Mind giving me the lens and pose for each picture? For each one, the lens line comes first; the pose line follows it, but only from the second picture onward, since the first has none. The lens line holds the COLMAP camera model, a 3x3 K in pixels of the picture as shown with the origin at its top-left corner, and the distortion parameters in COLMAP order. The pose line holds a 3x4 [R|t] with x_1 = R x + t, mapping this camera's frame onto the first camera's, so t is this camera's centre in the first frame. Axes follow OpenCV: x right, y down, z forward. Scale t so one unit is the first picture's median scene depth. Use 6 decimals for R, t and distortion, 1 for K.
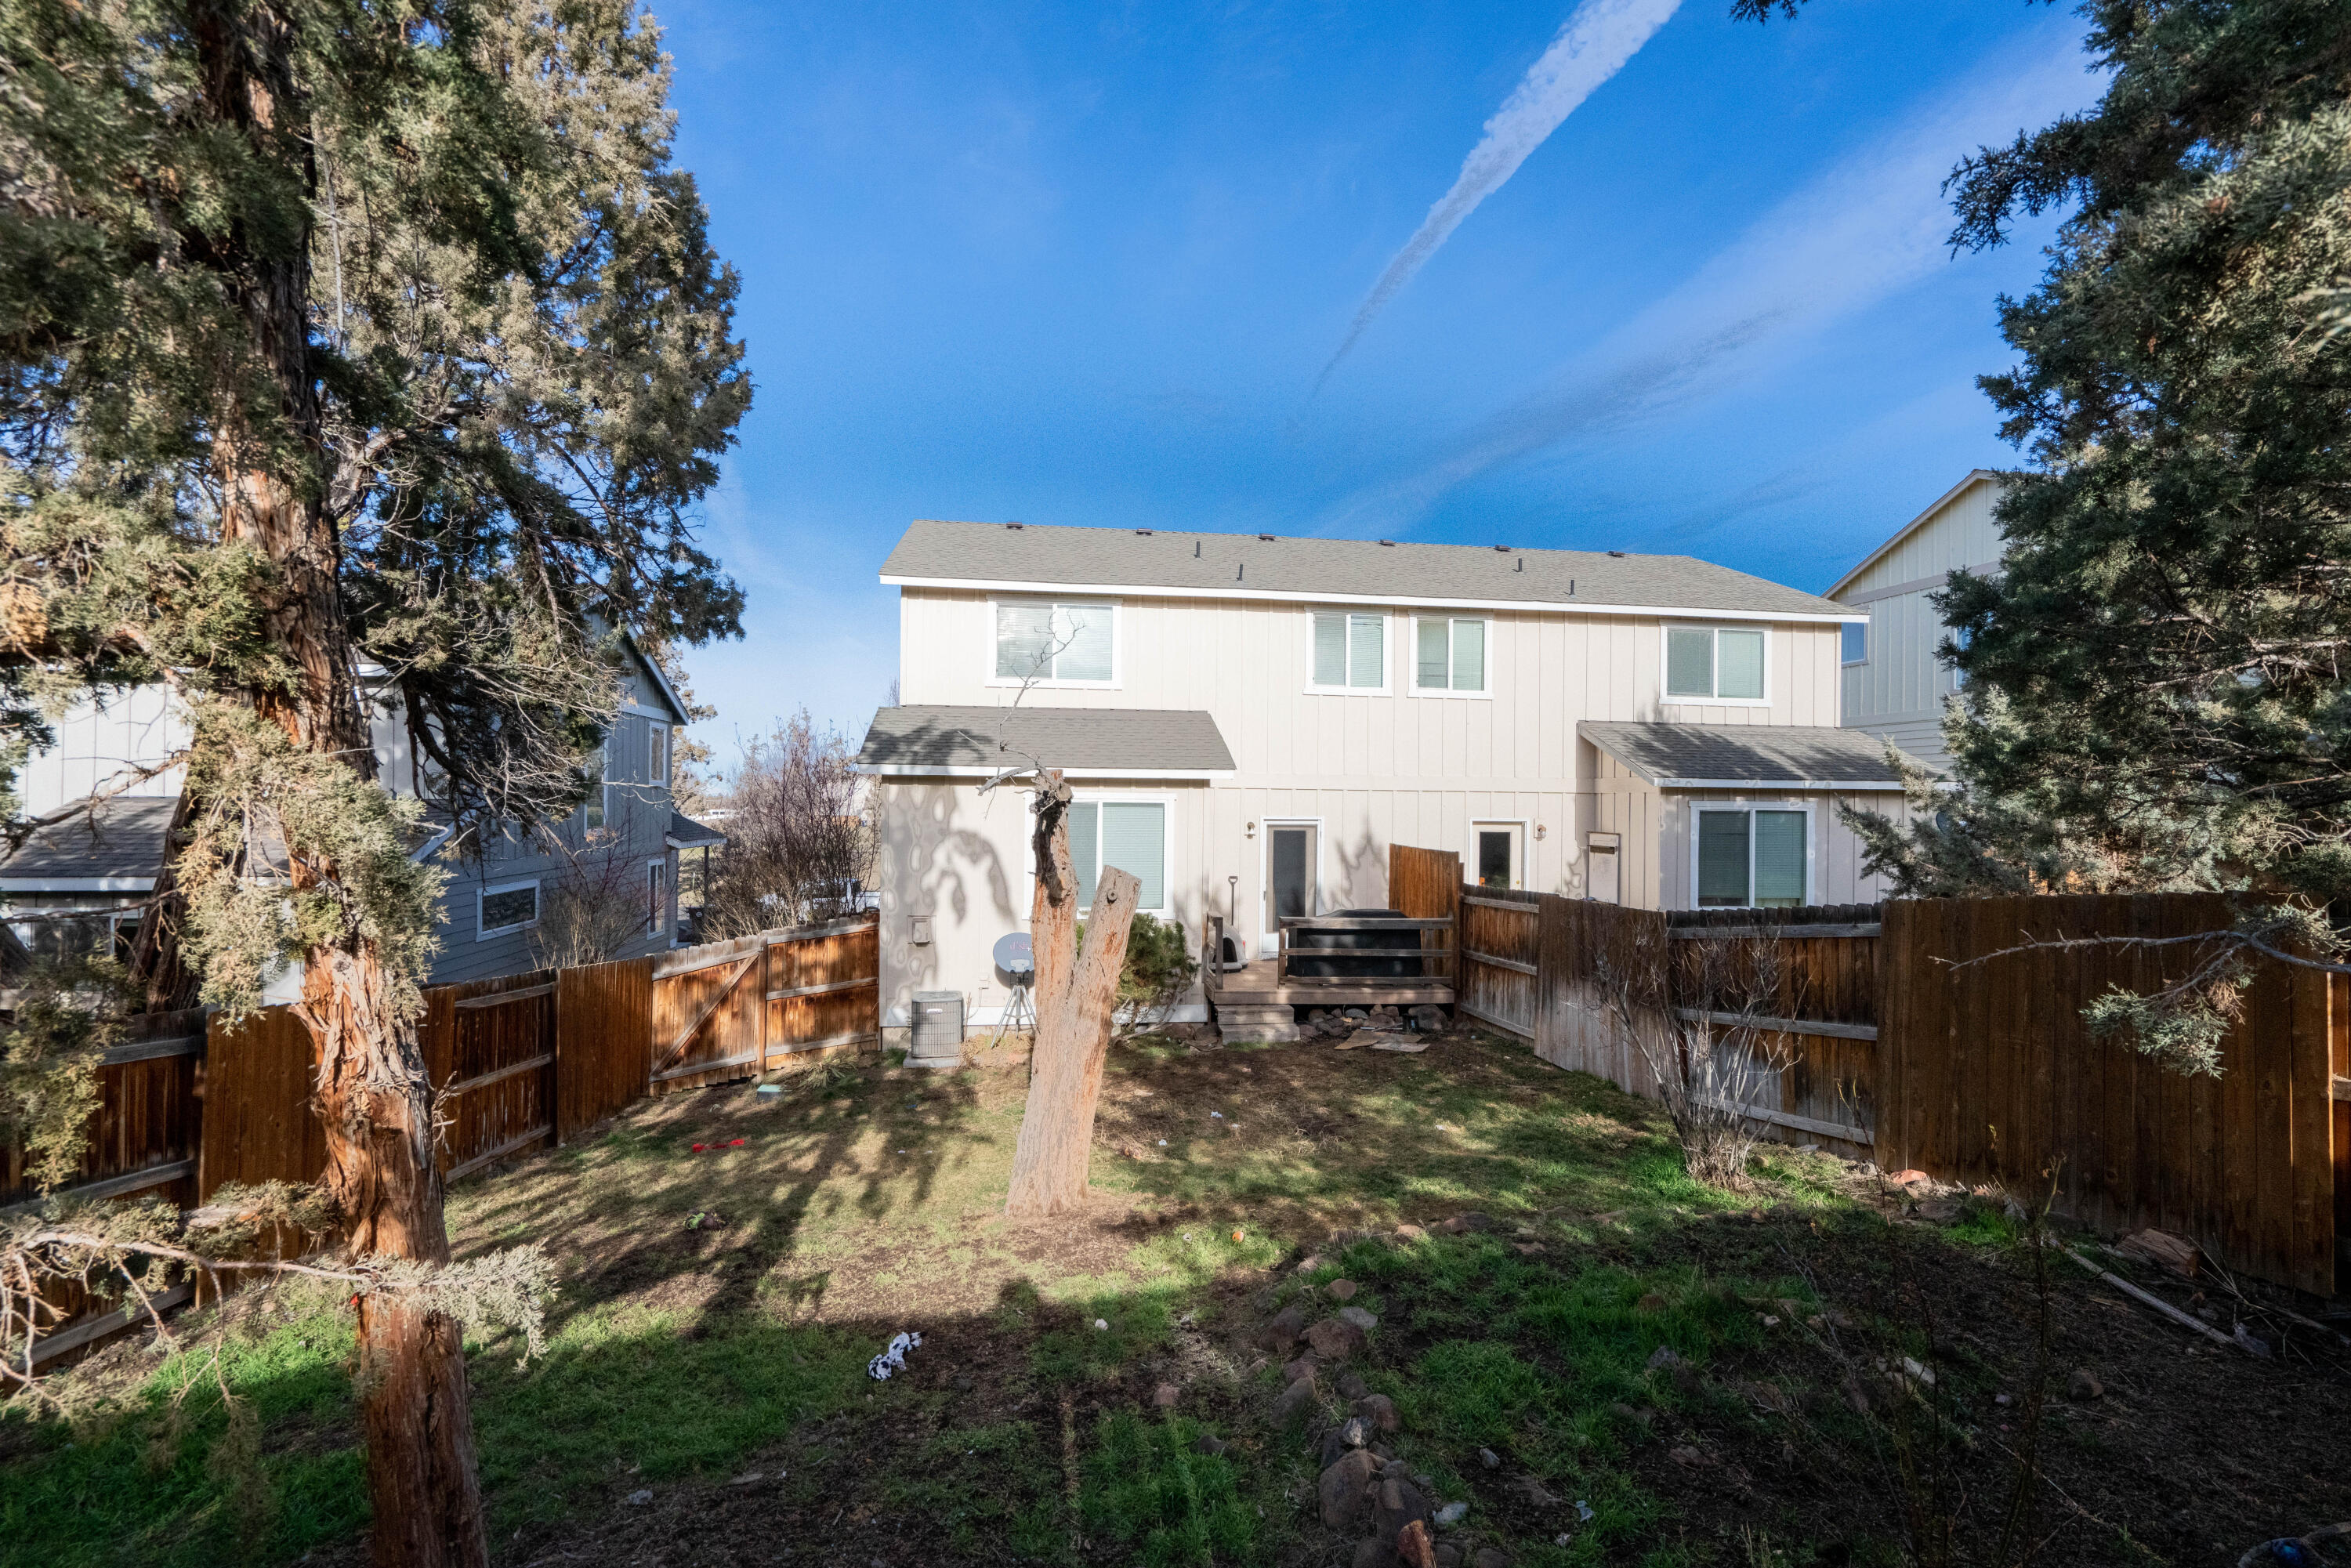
lens RADIAL K [[1064.5, 0, 1180.1], [0, 1064.5, 783.1], [0, 0, 1]] dist [-0.006004, 0.003360]
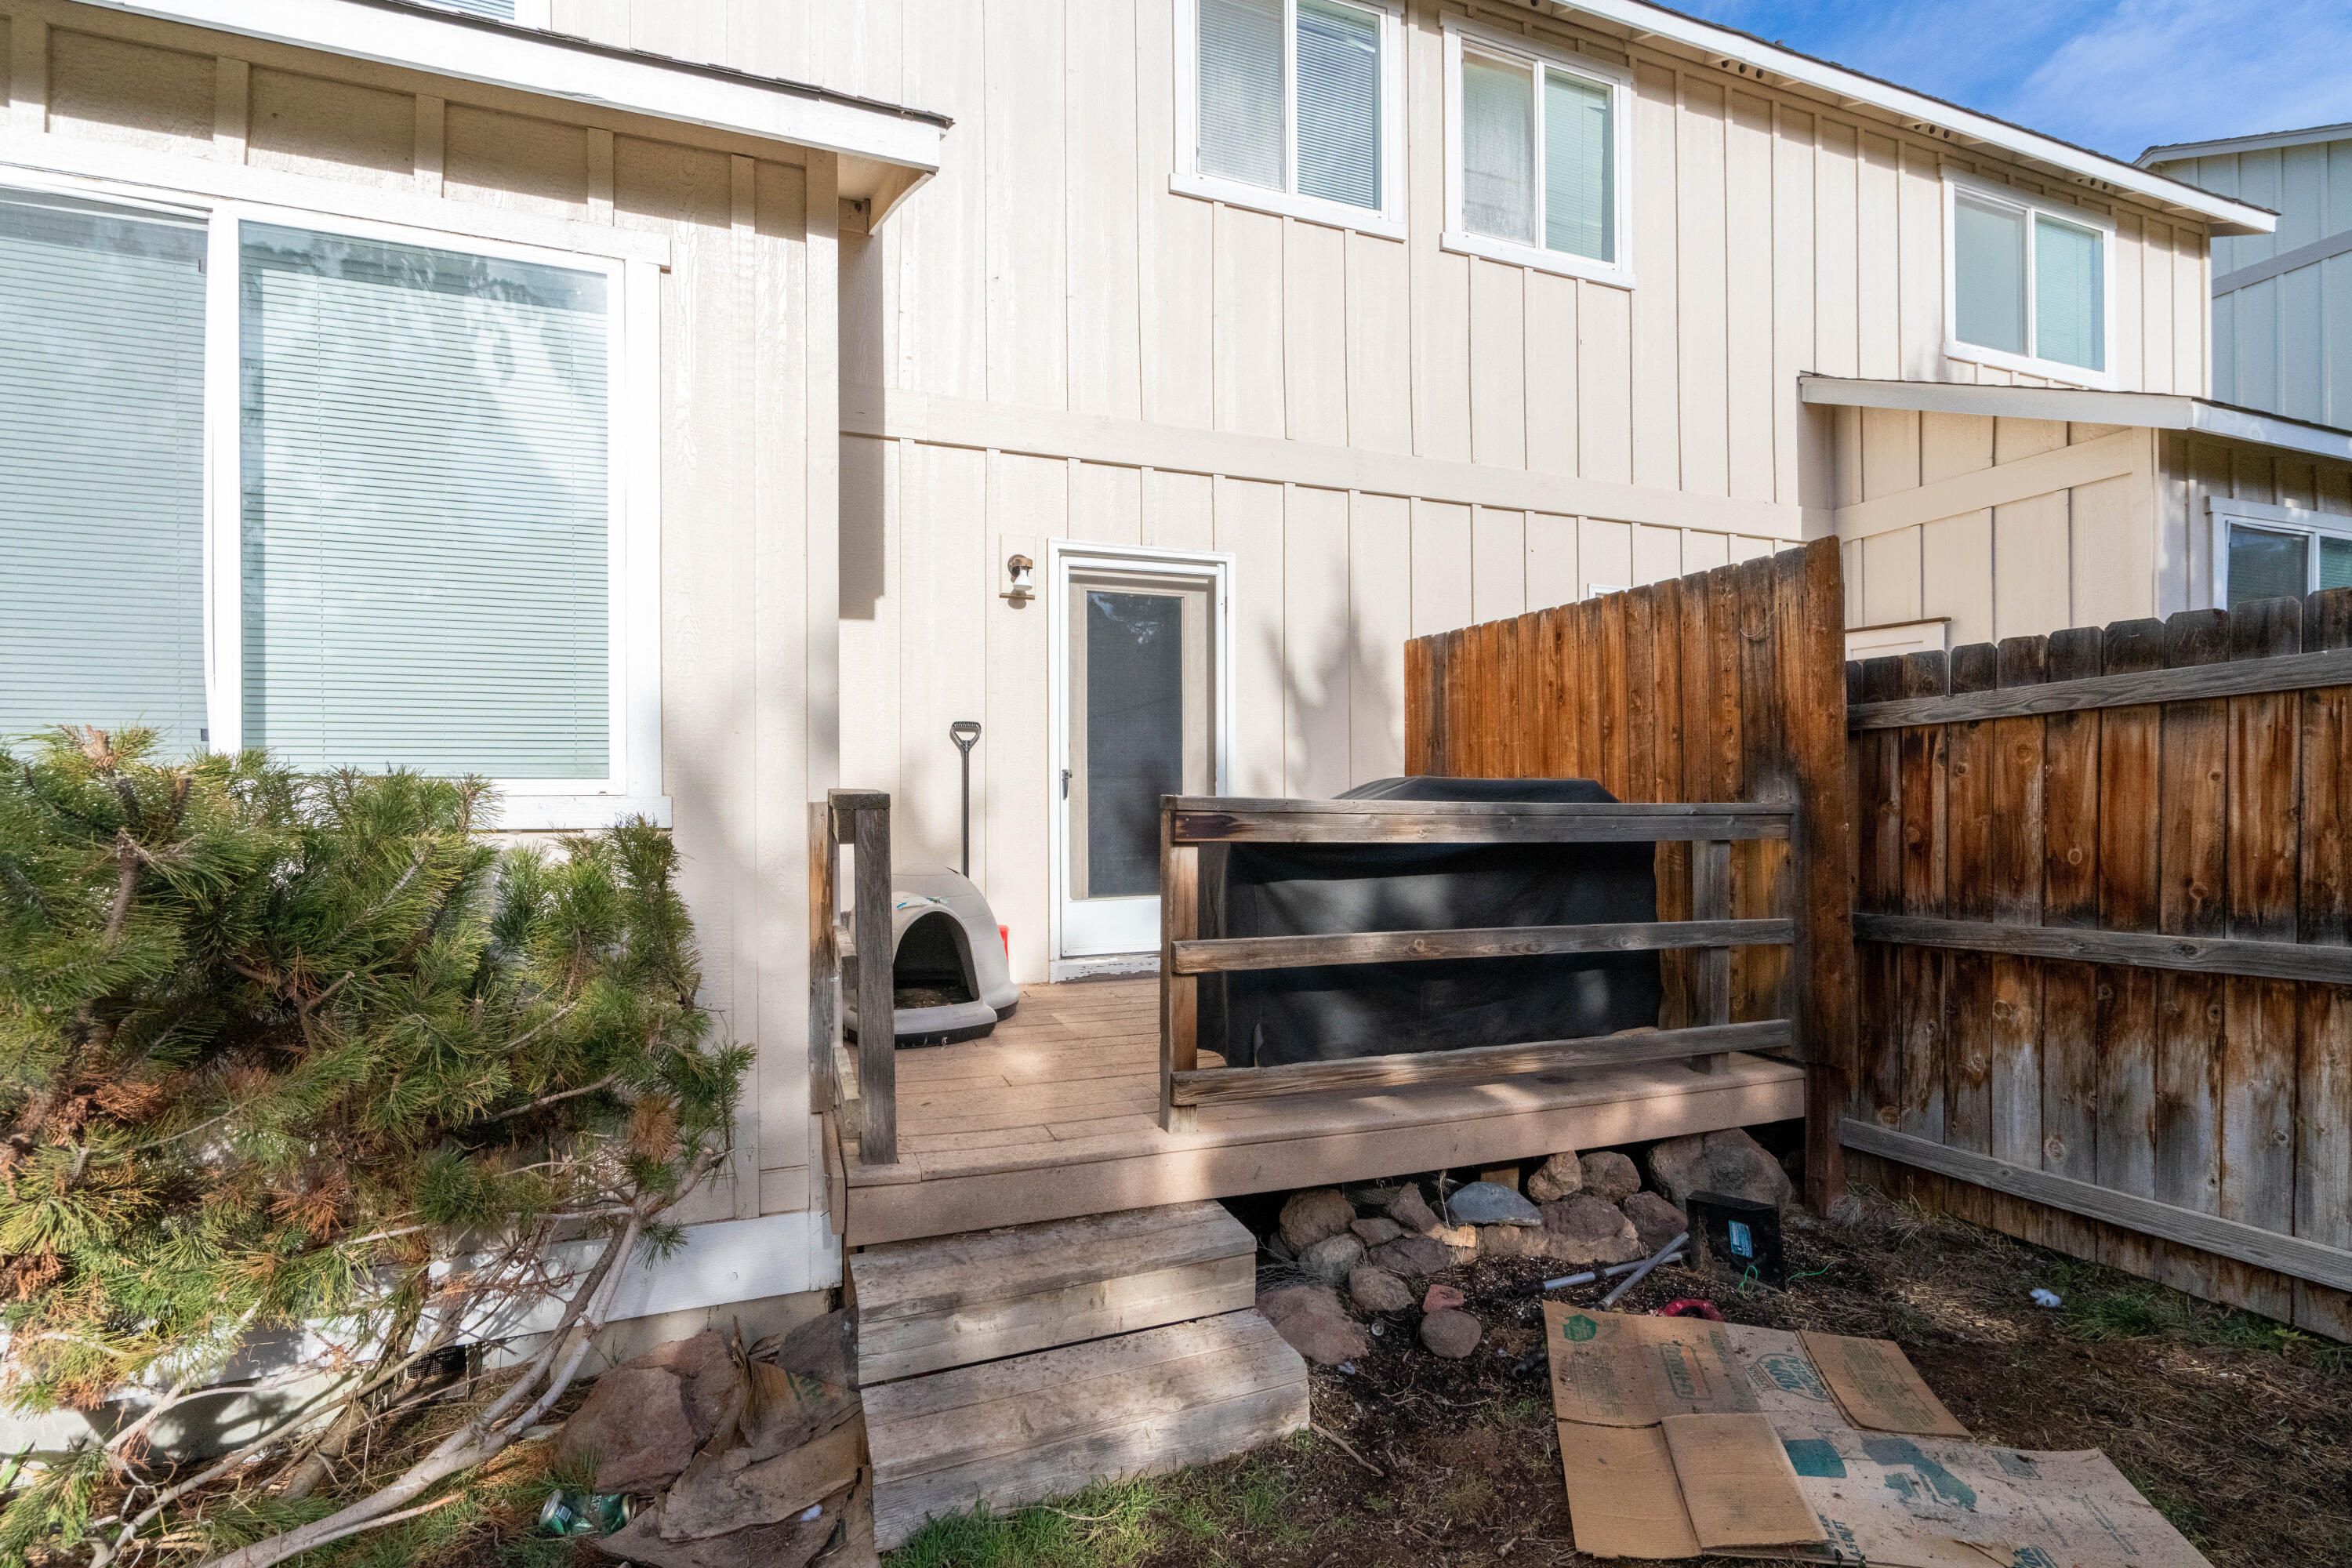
lens RADIAL K [[1064.9, 0, 1183.9], [0, 1064.9, 794.7], [0, 0, 1]] dist [-0.006004, 0.003360]
pose [[0.975182, -0.017038, 0.220747, 0.049485], [0.014040, 0.999787, 0.015147, 0.119944], [-0.220958, -0.011672, 0.975213, 0.775018]]
